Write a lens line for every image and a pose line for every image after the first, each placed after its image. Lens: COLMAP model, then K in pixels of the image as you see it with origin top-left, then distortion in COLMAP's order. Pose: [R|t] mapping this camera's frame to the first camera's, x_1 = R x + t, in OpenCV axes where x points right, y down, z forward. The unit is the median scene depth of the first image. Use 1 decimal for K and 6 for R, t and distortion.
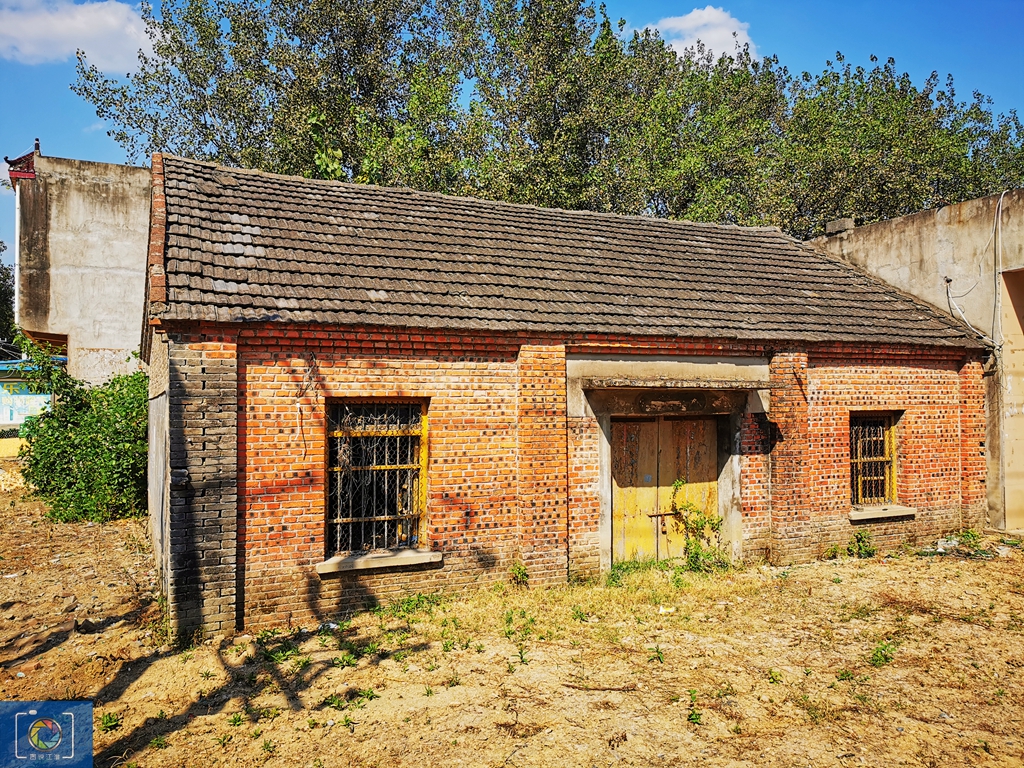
lens RADIAL K [[797.2, 0, 512.2], [0, 797.2, 382.2], [0, 0, 1]] dist [0.047823, -0.060059]
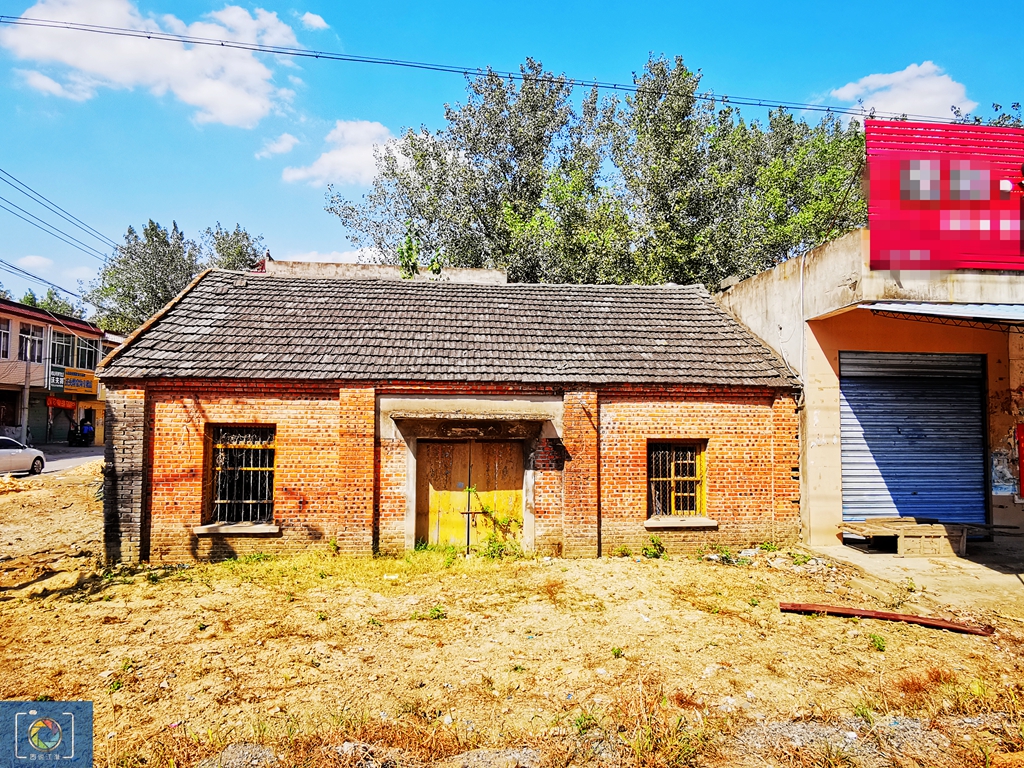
lens RADIAL K [[650.8, 0, 512.5], [0, 650.8, 385.0], [0, 0, 1]] dist [-0.006505, 0.000487]
pose [[0.944515, -0.006424, -0.328405, 0.644363], [-0.004945, 0.999417, -0.033771, -0.013361], [0.328430, 0.033522, 0.943933, -0.020383]]
